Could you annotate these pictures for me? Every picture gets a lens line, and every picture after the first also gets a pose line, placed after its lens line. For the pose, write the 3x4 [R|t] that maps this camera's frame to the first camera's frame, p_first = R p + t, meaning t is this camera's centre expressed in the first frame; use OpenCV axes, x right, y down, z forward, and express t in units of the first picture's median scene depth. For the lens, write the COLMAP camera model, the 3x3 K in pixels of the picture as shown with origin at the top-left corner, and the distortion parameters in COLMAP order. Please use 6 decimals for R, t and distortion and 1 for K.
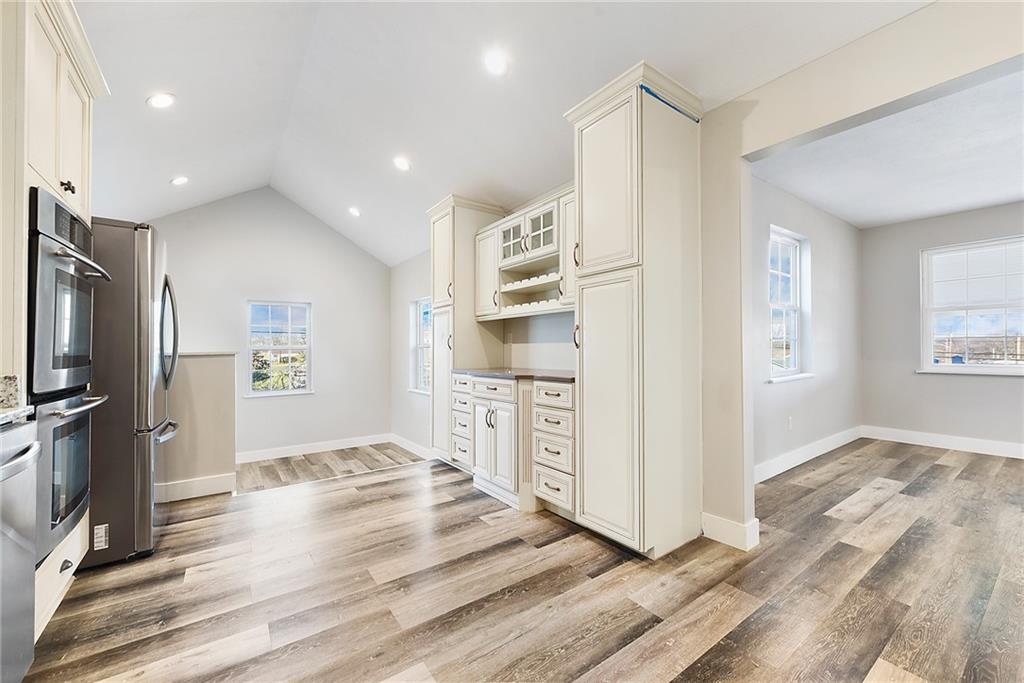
lens RADIAL K [[410.8, 0, 518.0], [0, 410.8, 342.1], [0, 0, 1]] dist [0.000123, 0.000257]
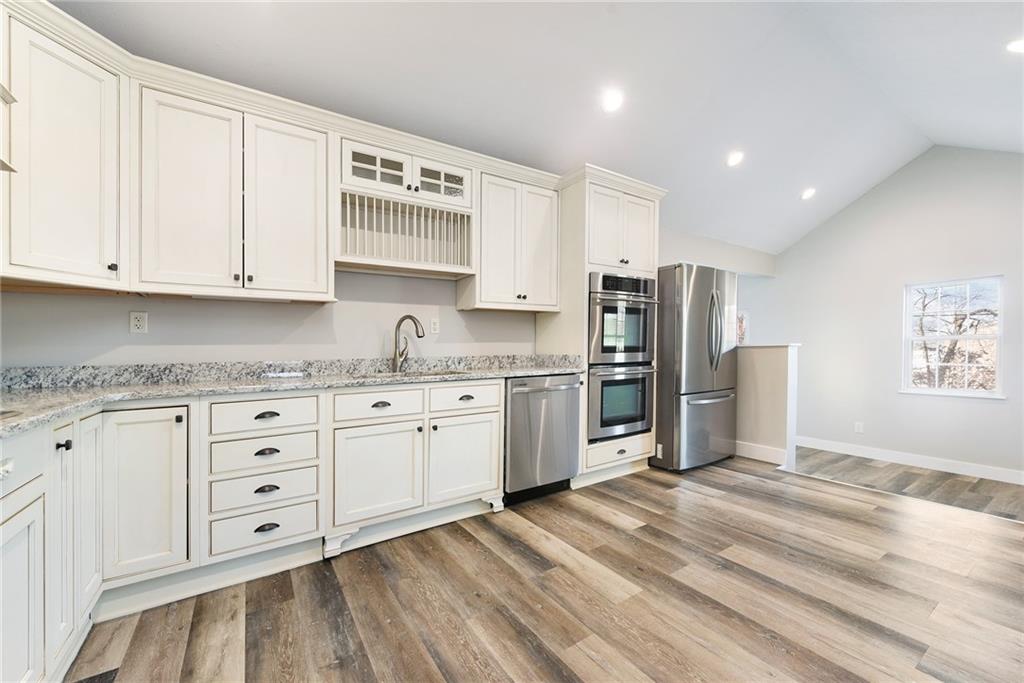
lens RADIAL K [[410.8, 0, 512.0], [0, 410.8, 367.8], [0, 0, 1]] dist [0.000123, 0.000257]
pose [[-0.045678, 0.065791, -0.996787, 0.768143], [0.025822, 0.997573, 0.064659, -0.004433], [0.998622, -0.022785, -0.047266, 0.504555]]
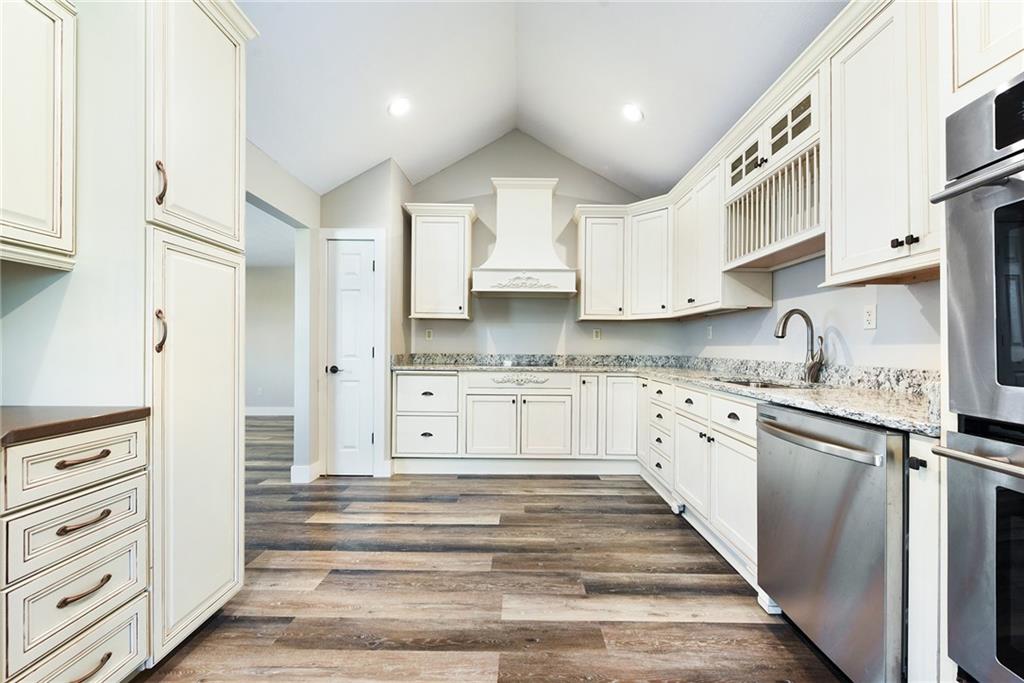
lens RADIAL K [[410.8, 0, 517.3], [0, 410.8, 349.2], [0, 0, 1]] dist [0.000123, 0.000257]
pose [[-0.805160, 0.006930, 0.593017, -0.726556], [-0.000779, 0.999919, -0.012743, 0.020641], [-0.593057, -0.010722, -0.805089, 1.447842]]
